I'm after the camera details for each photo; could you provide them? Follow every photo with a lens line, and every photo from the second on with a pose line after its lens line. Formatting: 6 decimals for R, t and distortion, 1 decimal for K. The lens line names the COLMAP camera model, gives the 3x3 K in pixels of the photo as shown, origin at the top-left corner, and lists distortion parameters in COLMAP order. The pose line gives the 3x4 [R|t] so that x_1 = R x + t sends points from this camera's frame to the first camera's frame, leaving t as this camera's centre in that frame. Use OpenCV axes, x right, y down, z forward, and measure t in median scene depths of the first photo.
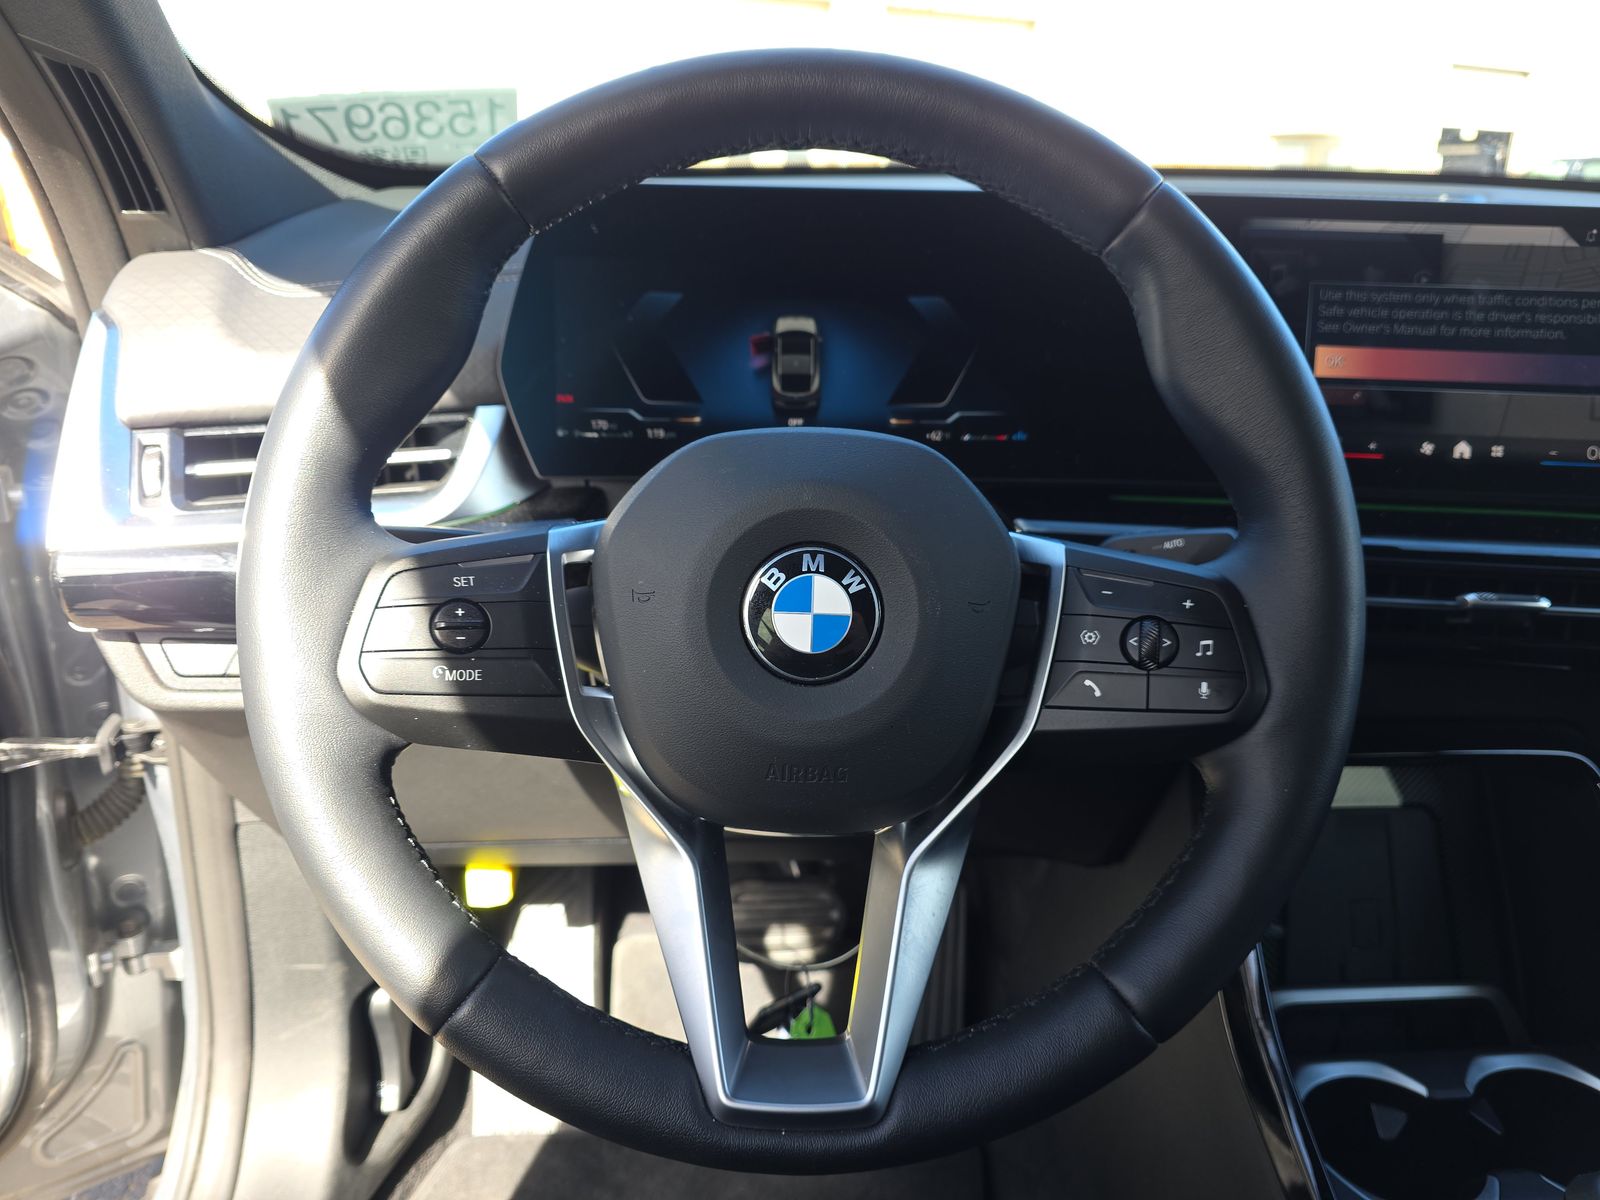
lens RADIAL K [[1083.4, 0, 800.0], [0, 1083.4, 600.0], [0, 0, 1]] dist [0.037953, -0.038107]
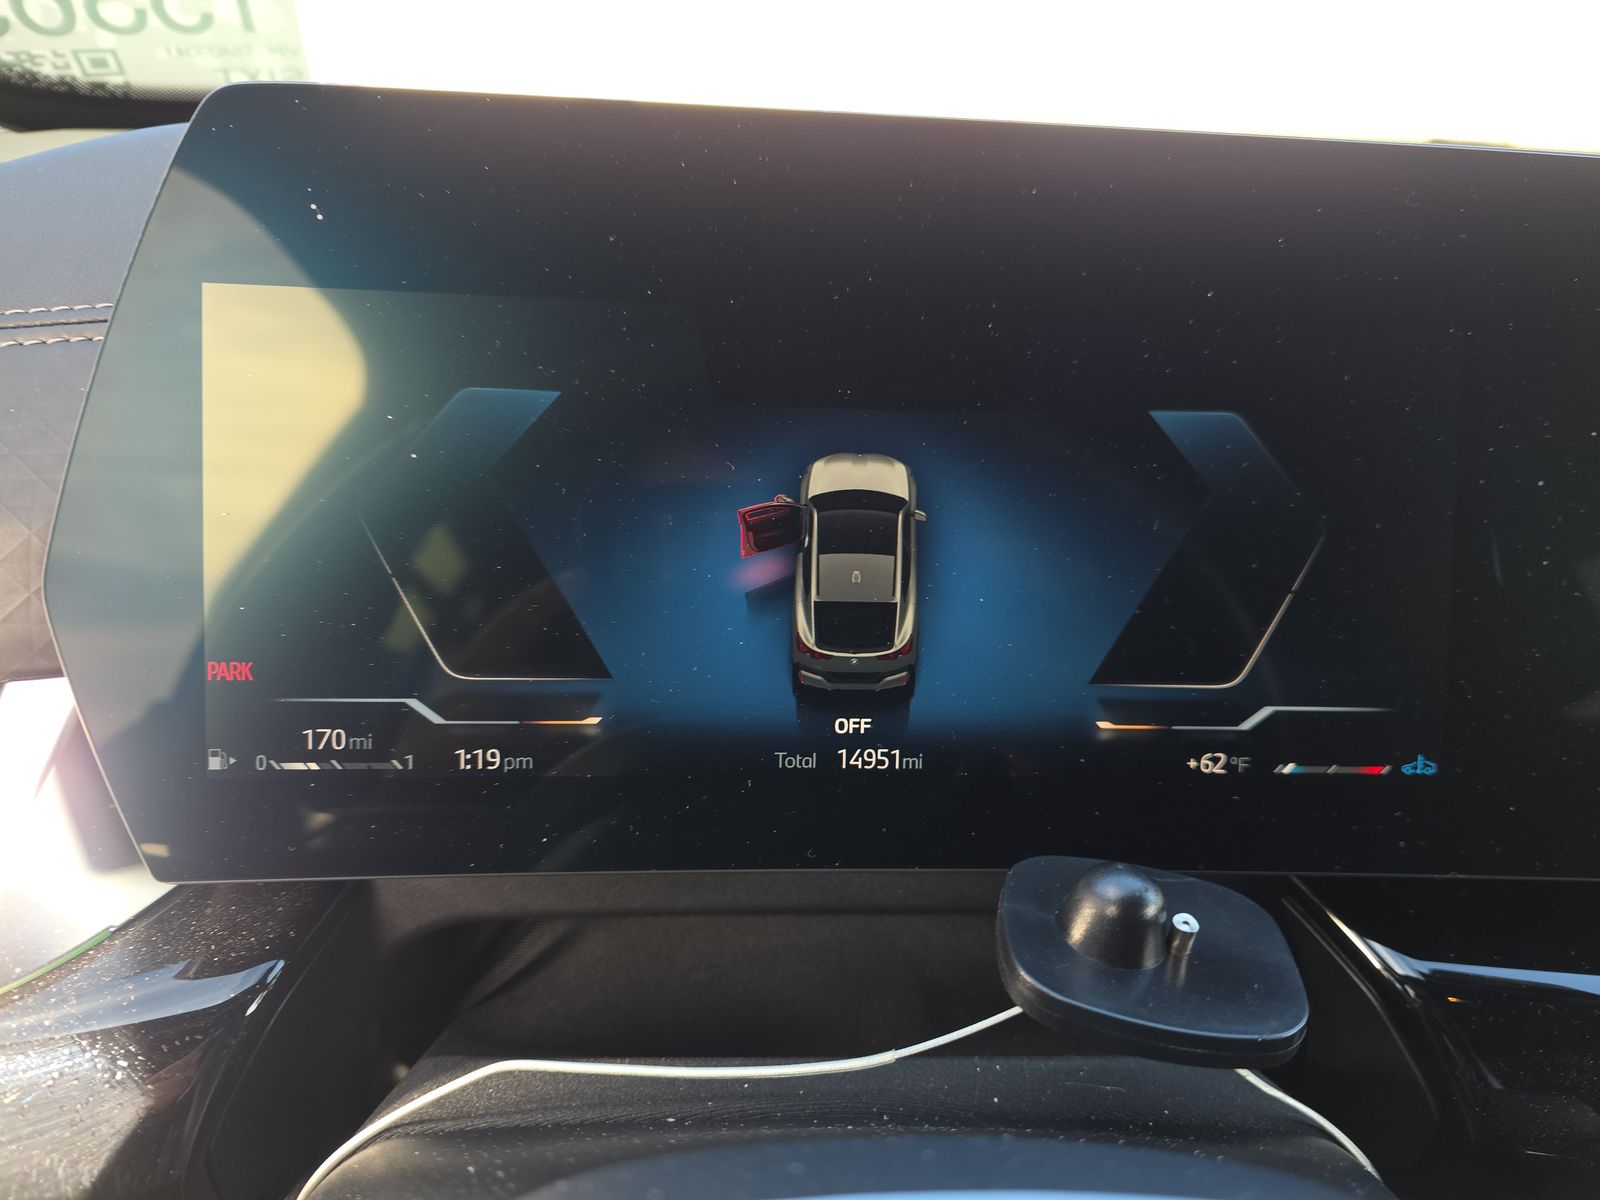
lens RADIAL K [[1083.4, 0, 800.0], [0, 1083.4, 600.0], [0, 0, 1]] dist [0.037953, -0.038107]
pose [[0.999630, 0.019774, 0.018702, -0.030746], [-0.019755, 0.999804, -0.001188, -0.208811], [-0.018722, 0.000818, 0.999824, 0.618067]]
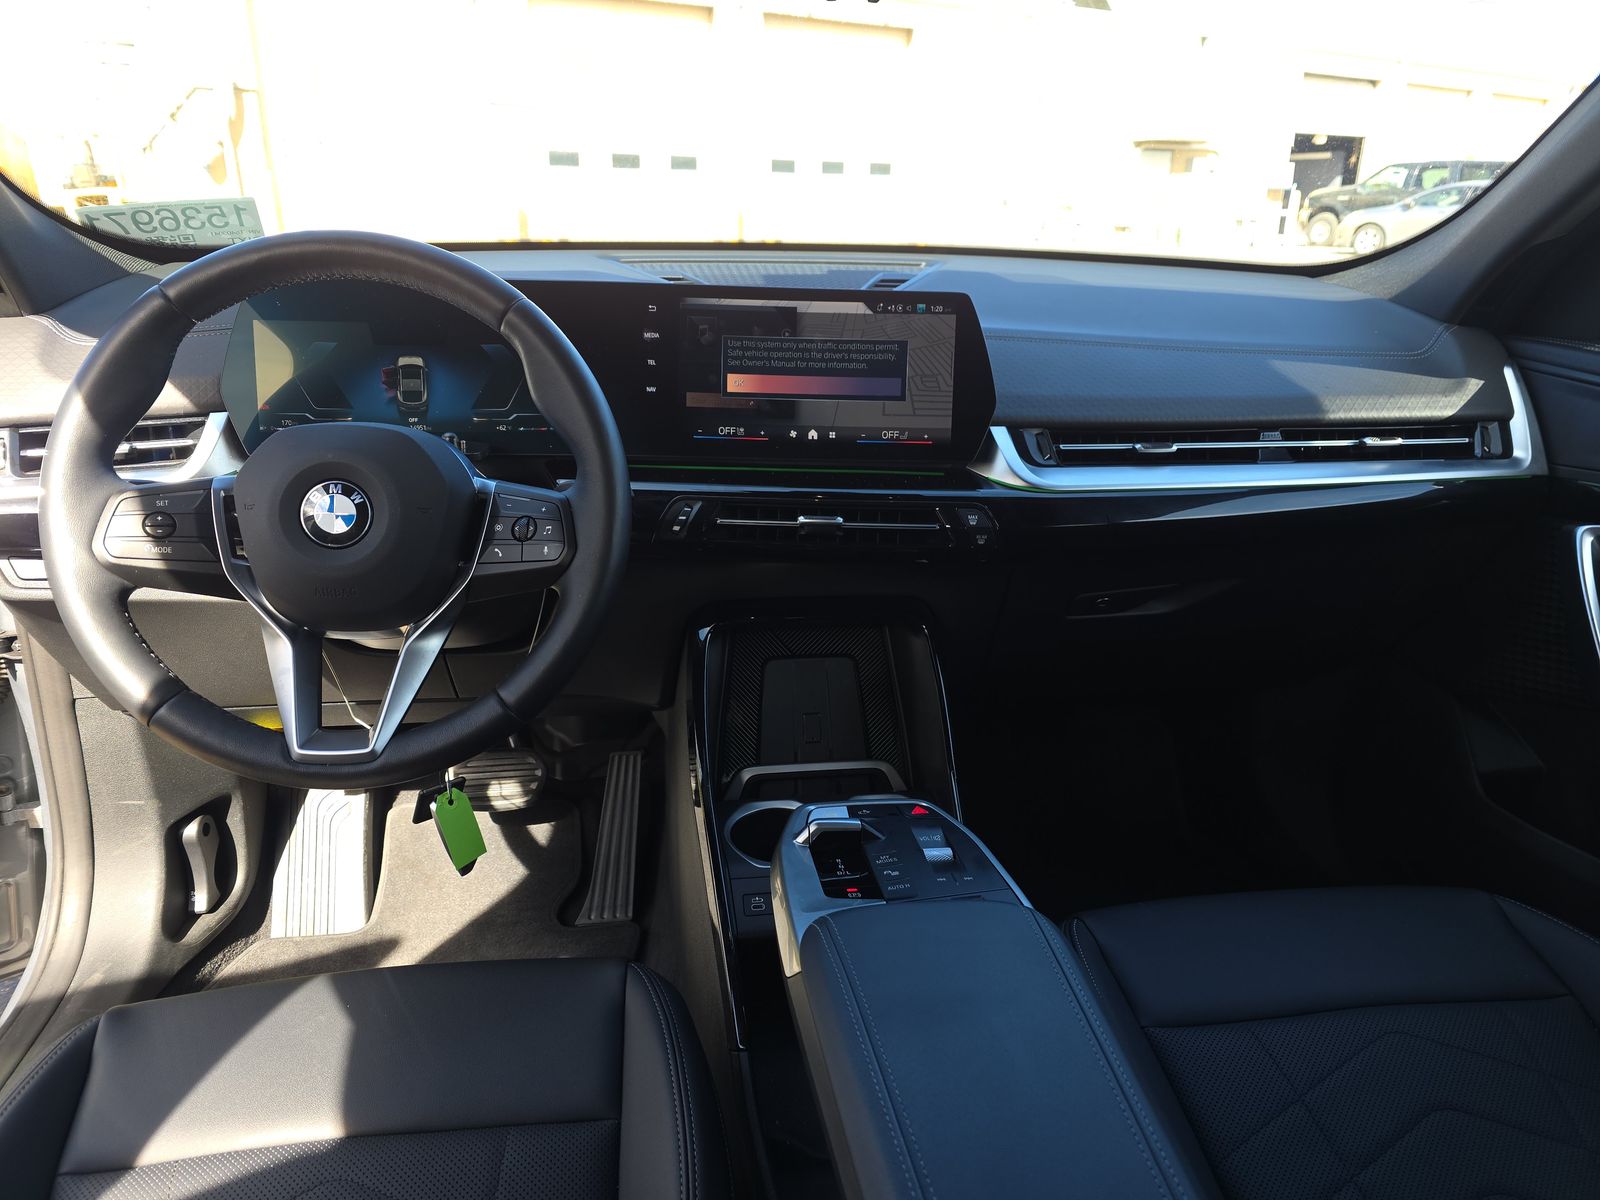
lens RADIAL K [[1082.1, 0, 799.3], [0, 1082.1, 611.5], [0, 0, 1]] dist [0.078607, -0.068387]
pose [[0.997443, -0.024908, 0.066985, 0.464103], [0.024182, 0.999640, 0.011633, 0.121938], [-0.067251, -0.009984, 0.997686, -0.704291]]
